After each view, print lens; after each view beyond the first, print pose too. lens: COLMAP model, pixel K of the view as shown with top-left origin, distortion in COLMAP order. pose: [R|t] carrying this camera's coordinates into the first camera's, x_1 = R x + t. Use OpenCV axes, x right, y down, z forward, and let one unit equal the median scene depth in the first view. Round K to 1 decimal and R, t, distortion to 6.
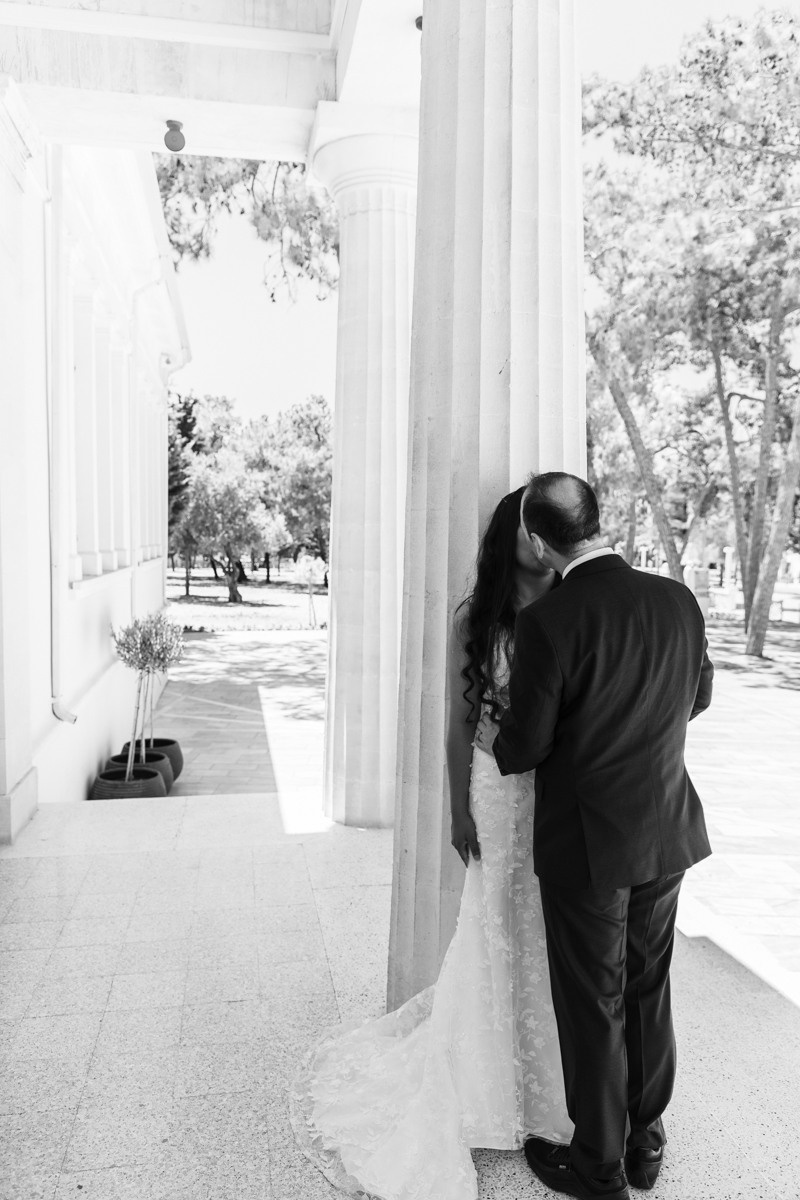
lens RADIAL K [[926.8, 0, 402.1], [0, 926.8, 593.8], [0, 0, 1]] dist [-0.013827, 0.022203]
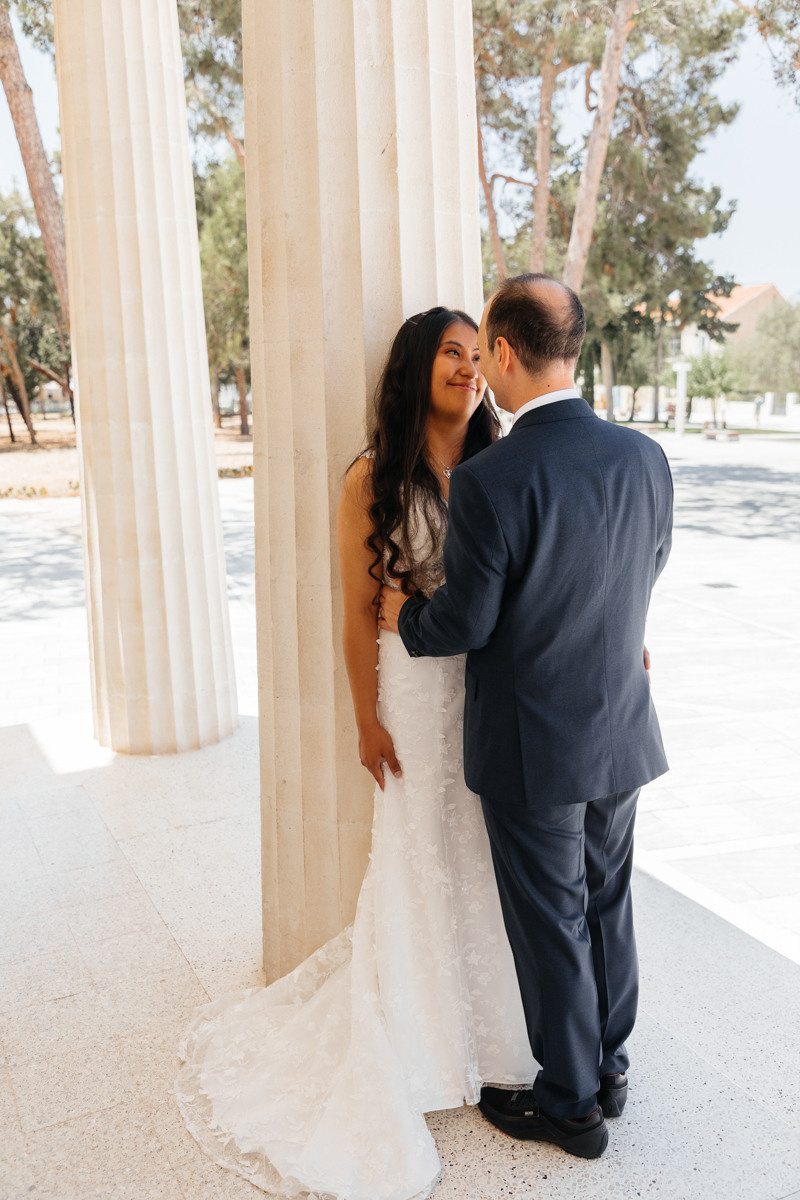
lens RADIAL K [[1155.6, 0, 399.8], [0, 1155.6, 602.4], [0, 0, 1]] dist [0.020260, 0.000000]
pose [[0.960050, -0.087614, 0.265757, -0.161640], [0.048745, 0.987562, 0.149485, -0.017629], [-0.275549, -0.130559, 0.952380, 0.052663]]
